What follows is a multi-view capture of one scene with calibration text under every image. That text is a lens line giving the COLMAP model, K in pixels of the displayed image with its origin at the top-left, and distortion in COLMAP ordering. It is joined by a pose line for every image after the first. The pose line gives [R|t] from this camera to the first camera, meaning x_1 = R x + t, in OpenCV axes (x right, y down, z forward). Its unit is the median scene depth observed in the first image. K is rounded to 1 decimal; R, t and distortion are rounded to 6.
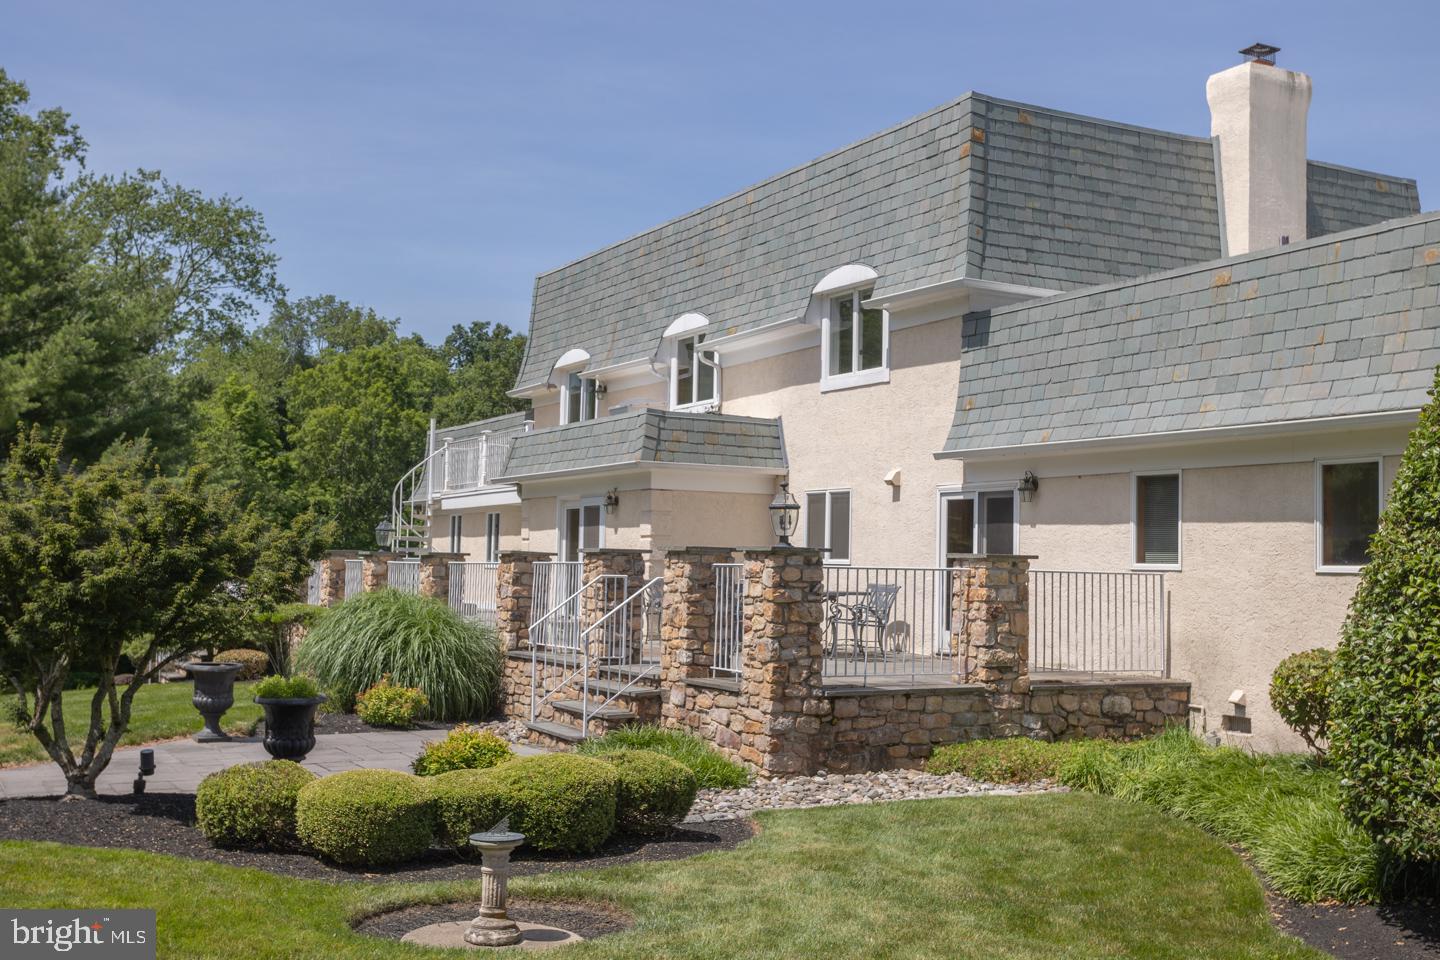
lens RADIAL K [[1568.0, 0, 720.0], [0, 1568.0, 480.0], [0, 0, 1]] dist [0.079211, 0.028781]
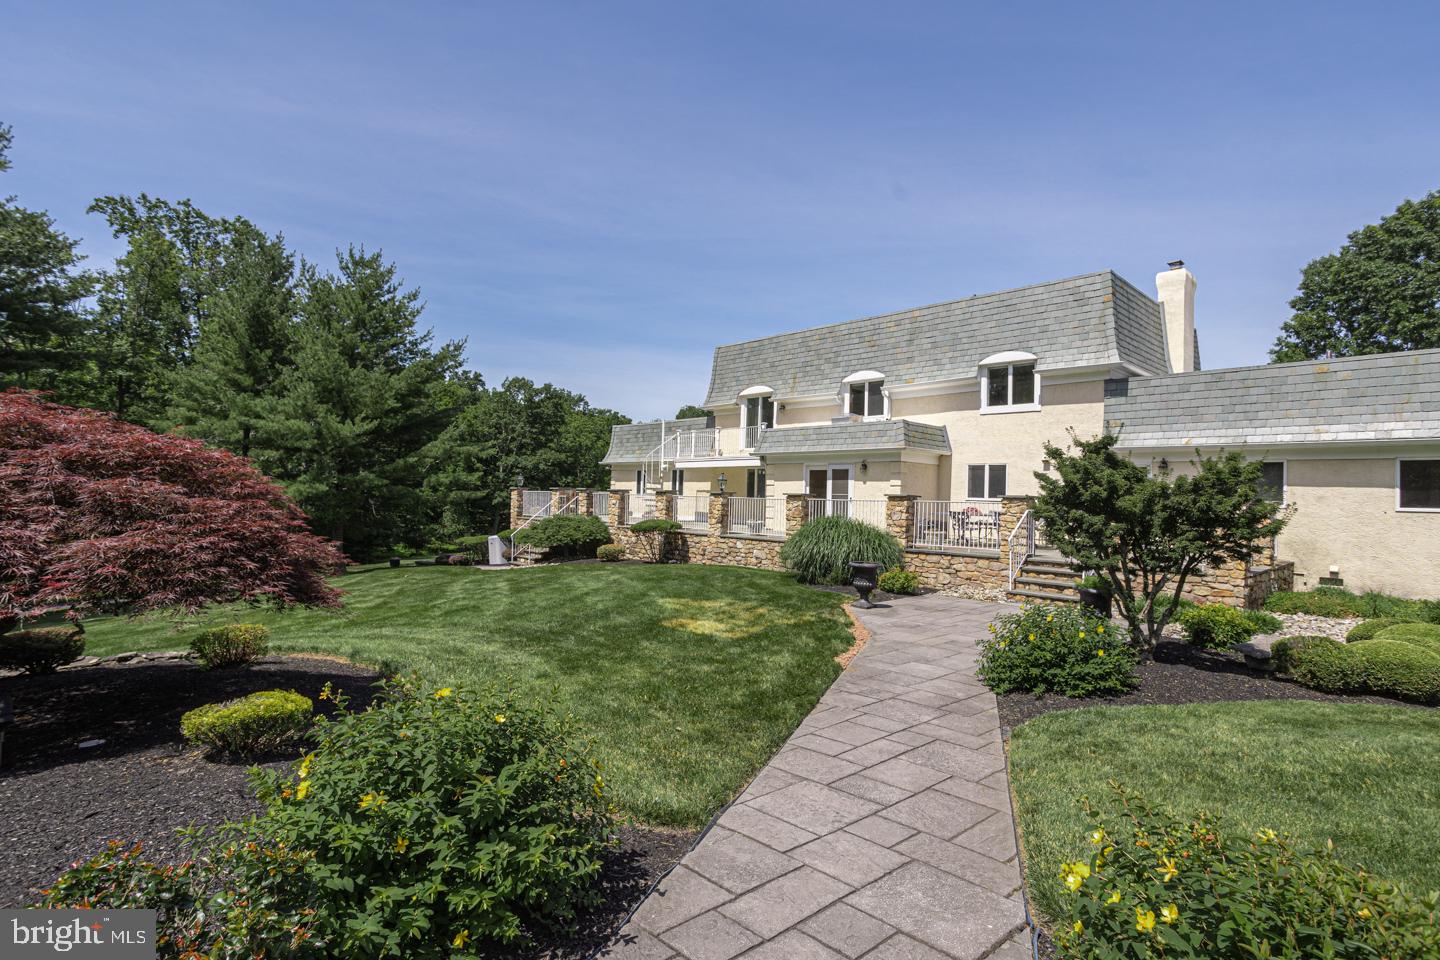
lens RADIAL K [[730.2, 0, 720.0], [0, 730.2, 480.0], [0, 0, 1]] dist [-0.033663, 0.029292]
pose [[0.968479, 0.012734, 0.248771, -0.498266], [-0.022252, 0.999122, 0.035484, 0.001633], [-0.248101, -0.039901, 0.967912, 0.194118]]
